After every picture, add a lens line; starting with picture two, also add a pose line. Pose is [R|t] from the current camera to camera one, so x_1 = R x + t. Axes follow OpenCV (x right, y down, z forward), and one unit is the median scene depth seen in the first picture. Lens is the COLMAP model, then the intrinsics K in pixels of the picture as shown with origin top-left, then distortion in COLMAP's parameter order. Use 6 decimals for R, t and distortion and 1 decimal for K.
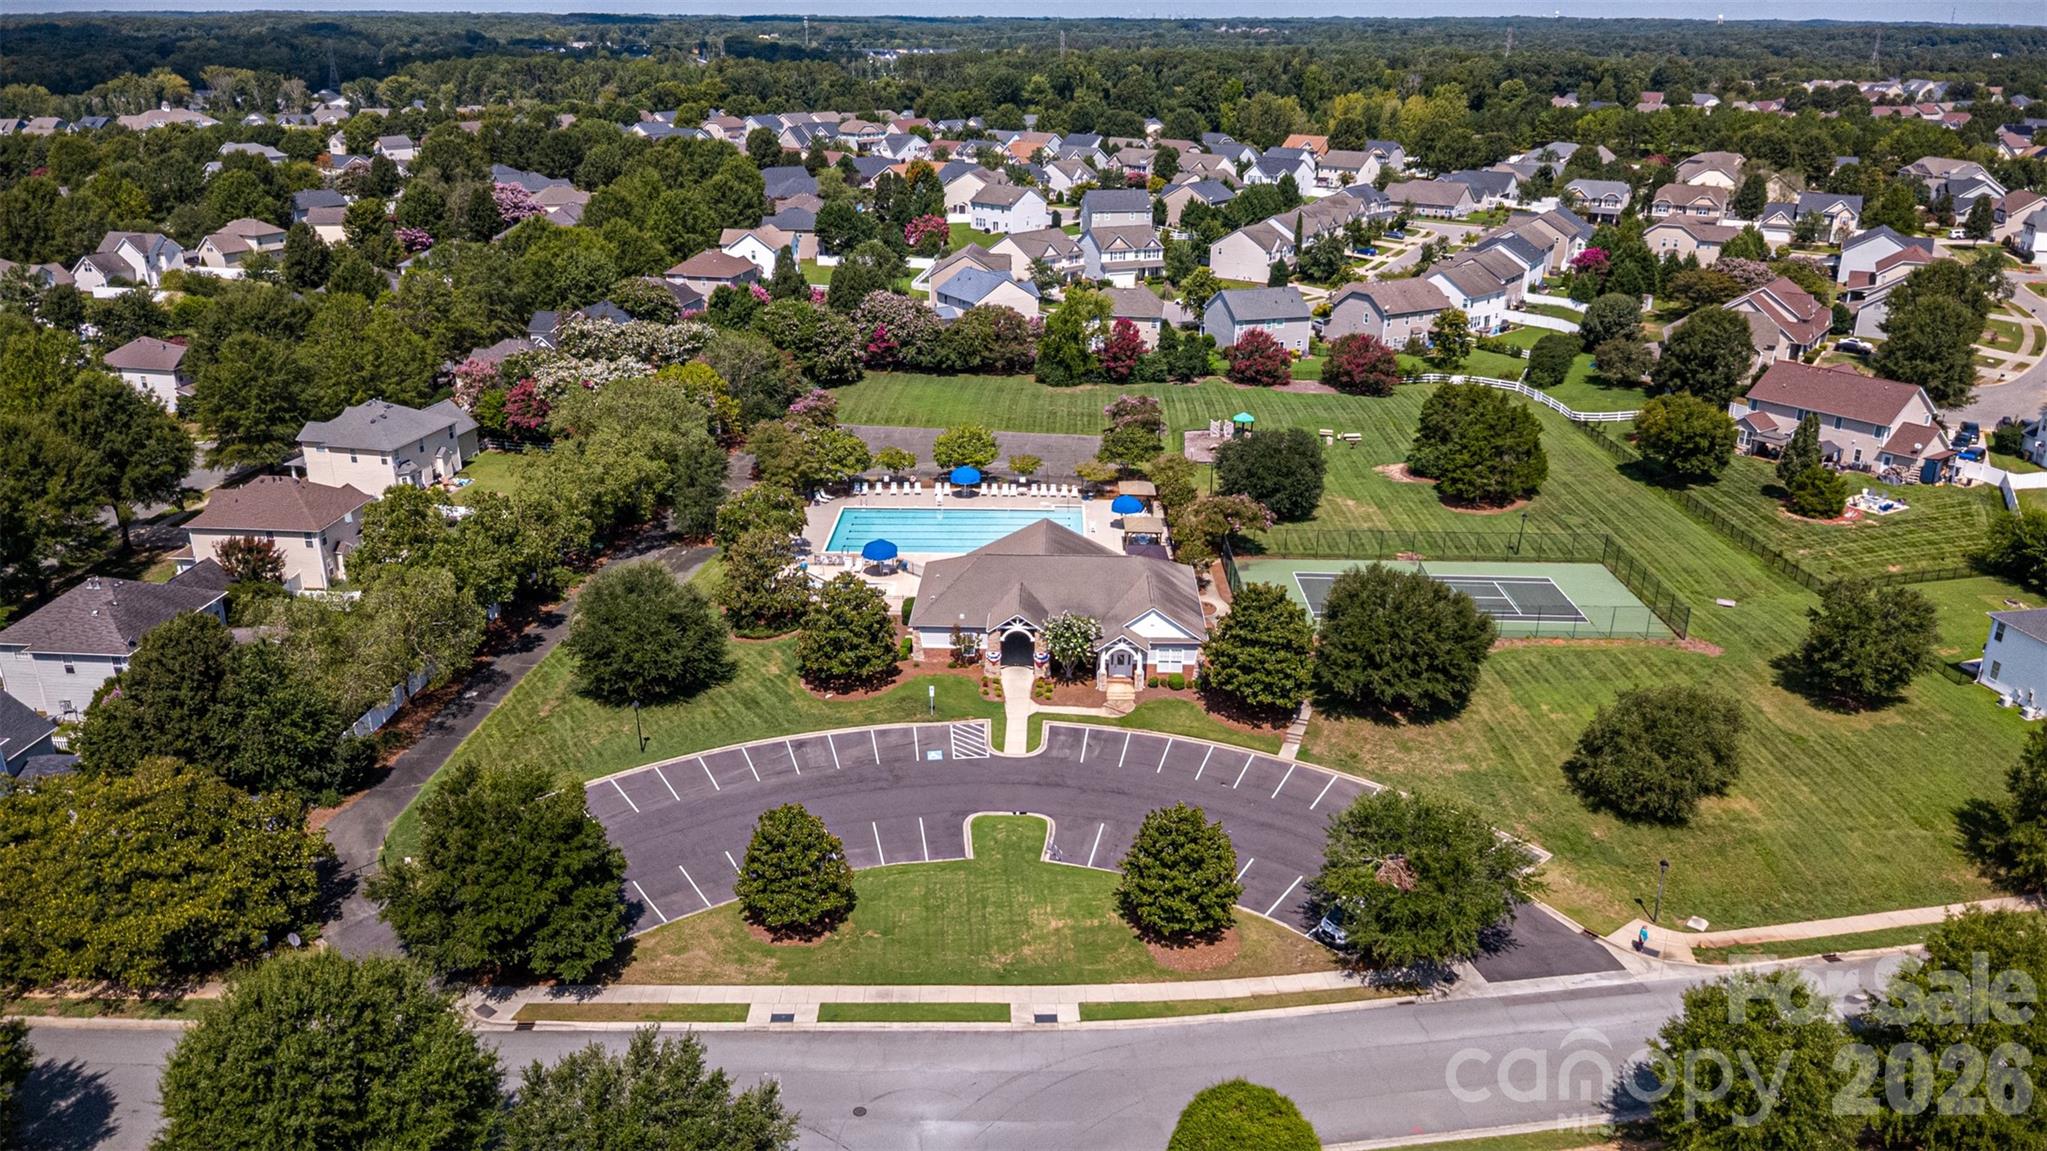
lens RADIAL K [[1452.7, 0, 1023.5], [0, 1452.7, 575.5], [0, 0, 1]] dist [0.002139, 0.001582]
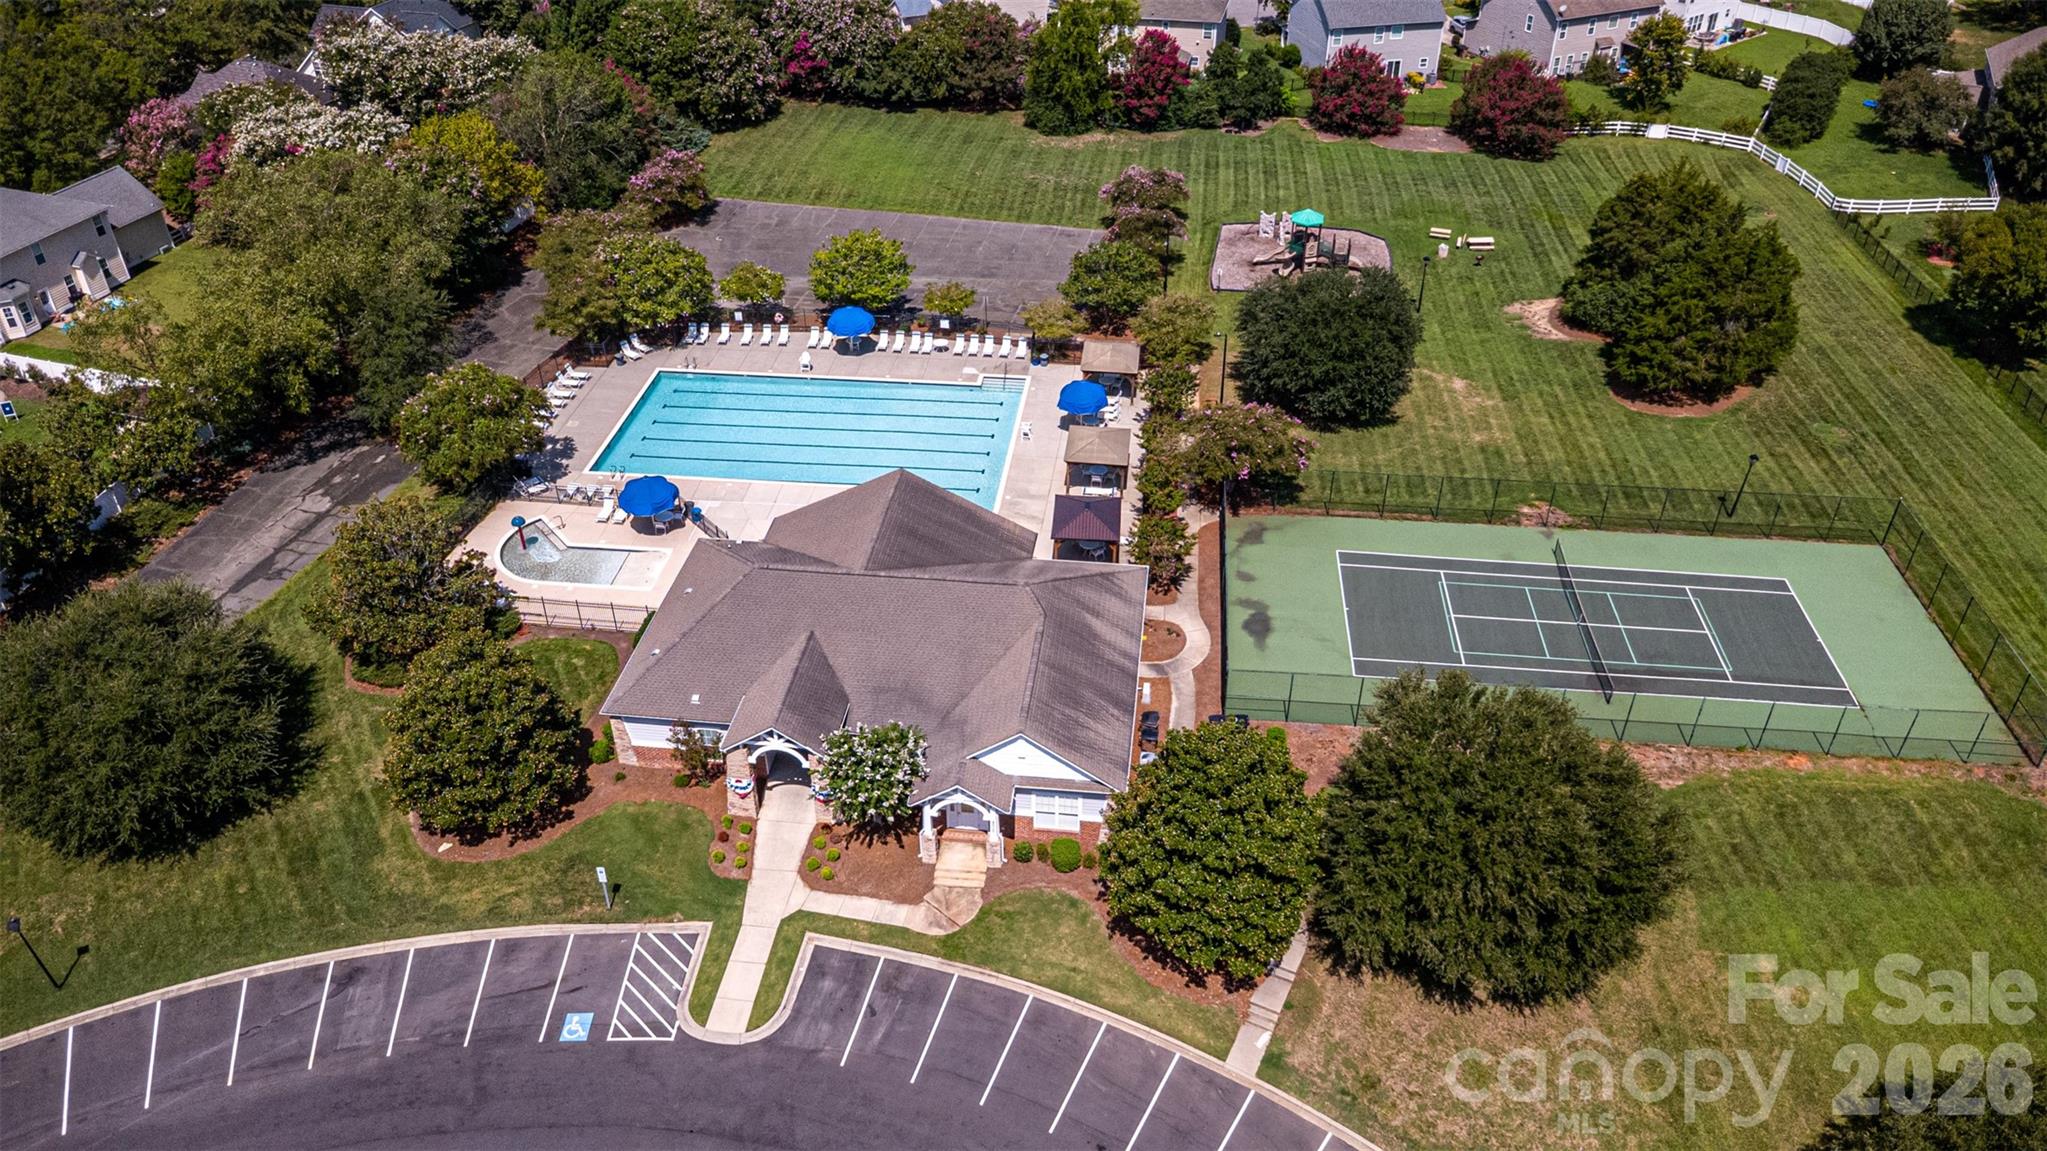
lens RADIAL K [[1441.4, 0, 1023.5], [0, 1441.4, 575.5], [0, 0, 1]] dist [0.050228, -0.079159]
pose [[0.995569, 0.044291, -0.082944, 0.084680], [-0.023259, 0.970701, 0.239163, -0.102544], [0.091107, -0.236174, 0.967430, 0.324690]]
